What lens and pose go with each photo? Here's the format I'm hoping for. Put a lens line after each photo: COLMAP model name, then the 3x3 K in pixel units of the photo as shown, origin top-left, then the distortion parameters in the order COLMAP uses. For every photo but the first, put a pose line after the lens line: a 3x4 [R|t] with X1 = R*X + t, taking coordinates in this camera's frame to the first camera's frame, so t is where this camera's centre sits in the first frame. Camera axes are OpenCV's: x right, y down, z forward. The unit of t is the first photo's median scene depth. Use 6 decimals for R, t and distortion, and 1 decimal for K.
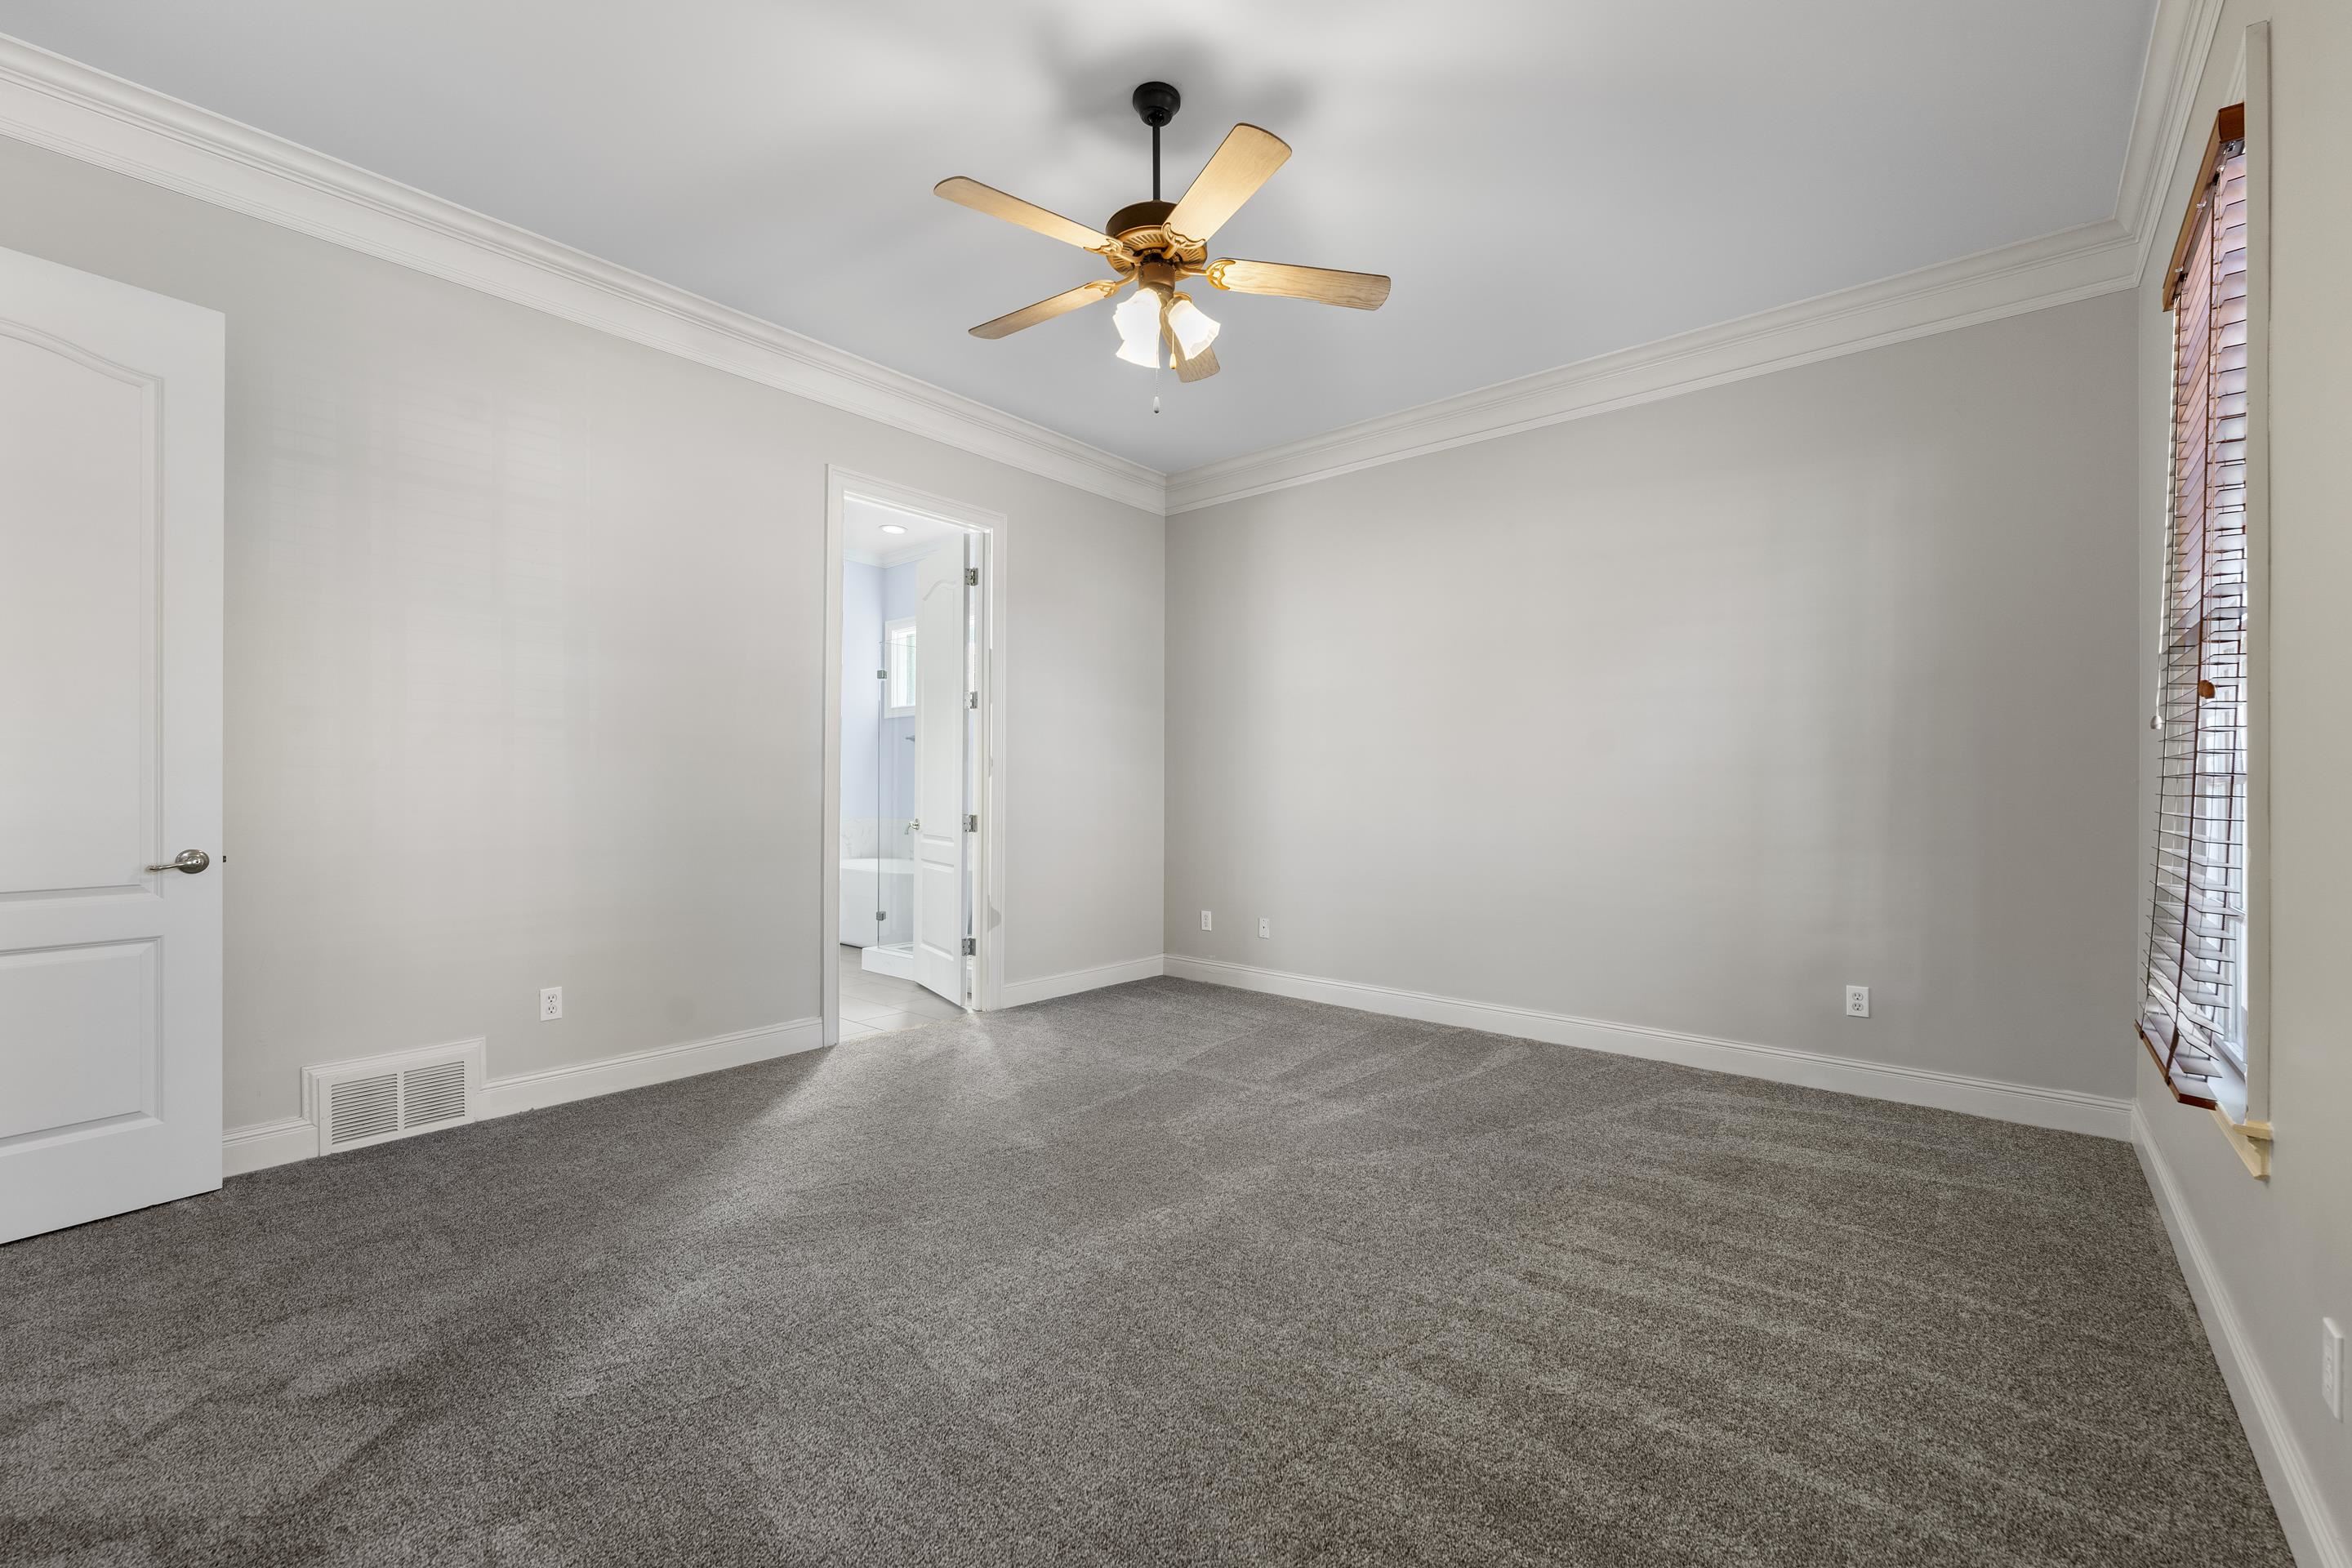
lens RADIAL K [[946.2, 0, 1168.9], [0, 946.2, 790.3], [0, 0, 1]] dist [-0.006867, -0.000152]
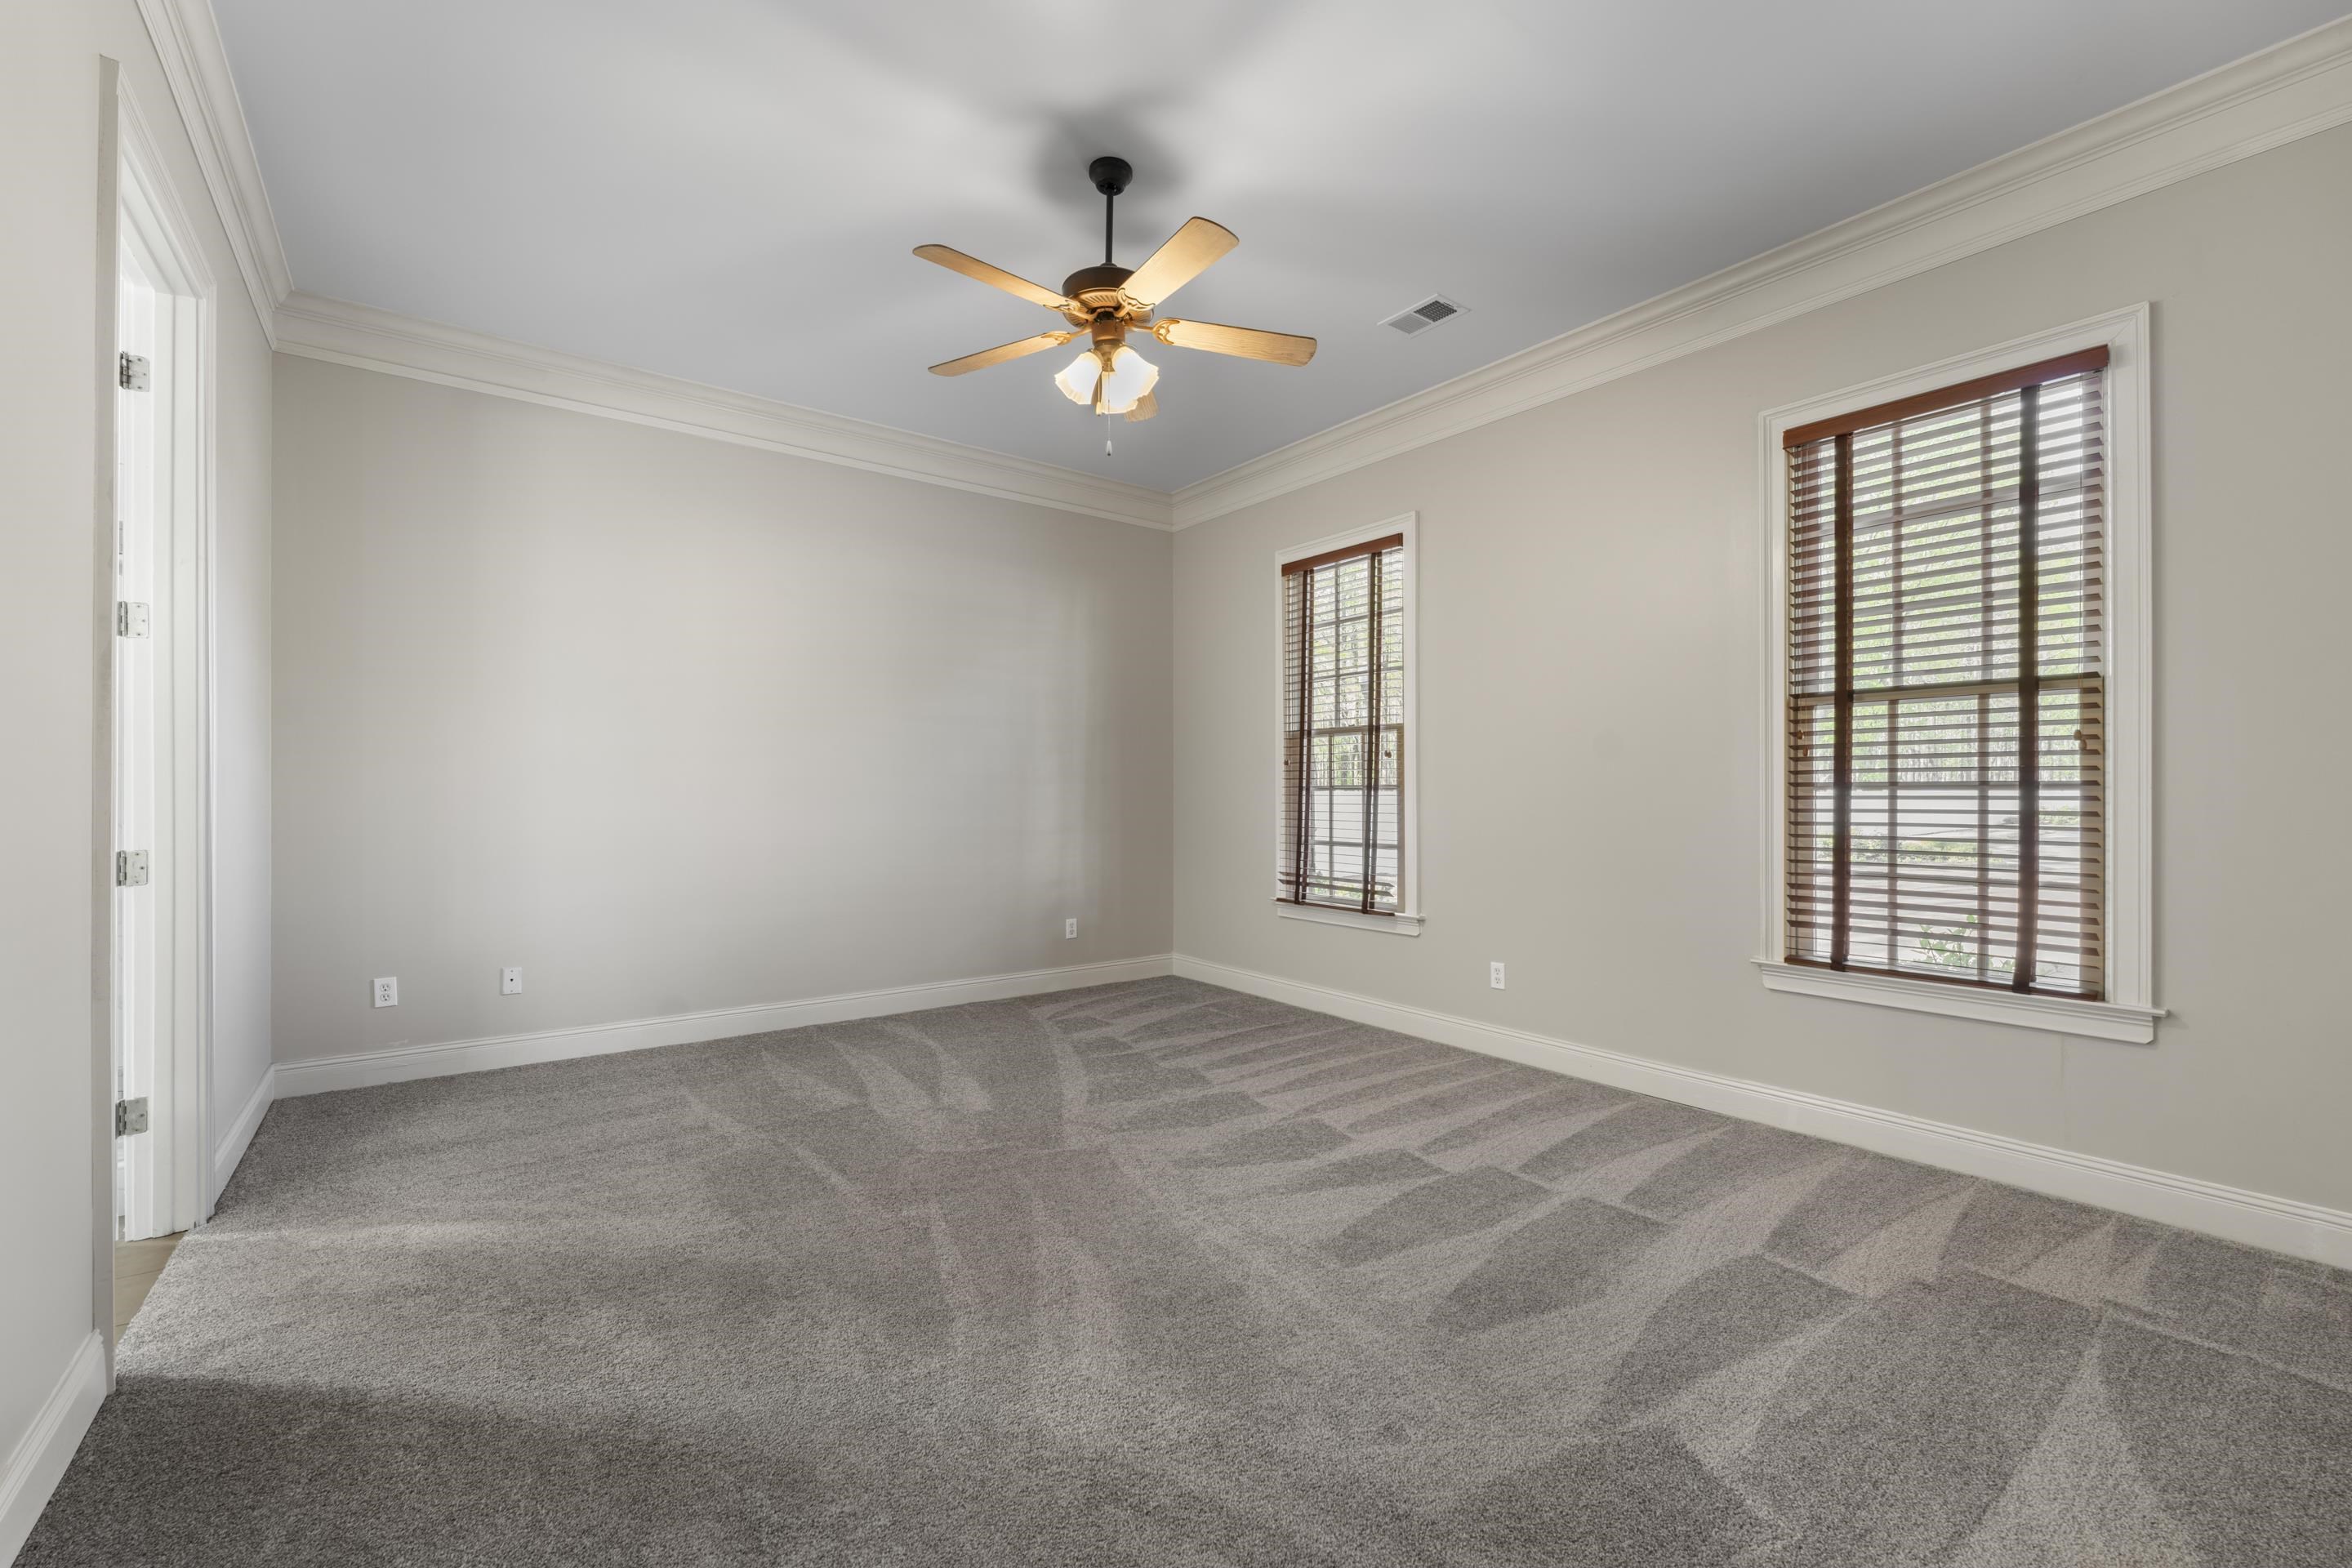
lens RADIAL K [[946.2, 0, 1168.9], [0, 946.2, 790.3], [0, 0, 1]] dist [-0.006867, -0.000152]
pose [[0.225997, -0.000011, 0.974128, -0.866795], [0.002574, 0.999997, -0.000585, -0.005633], [-0.974125, 0.002640, 0.225996, 0.550428]]
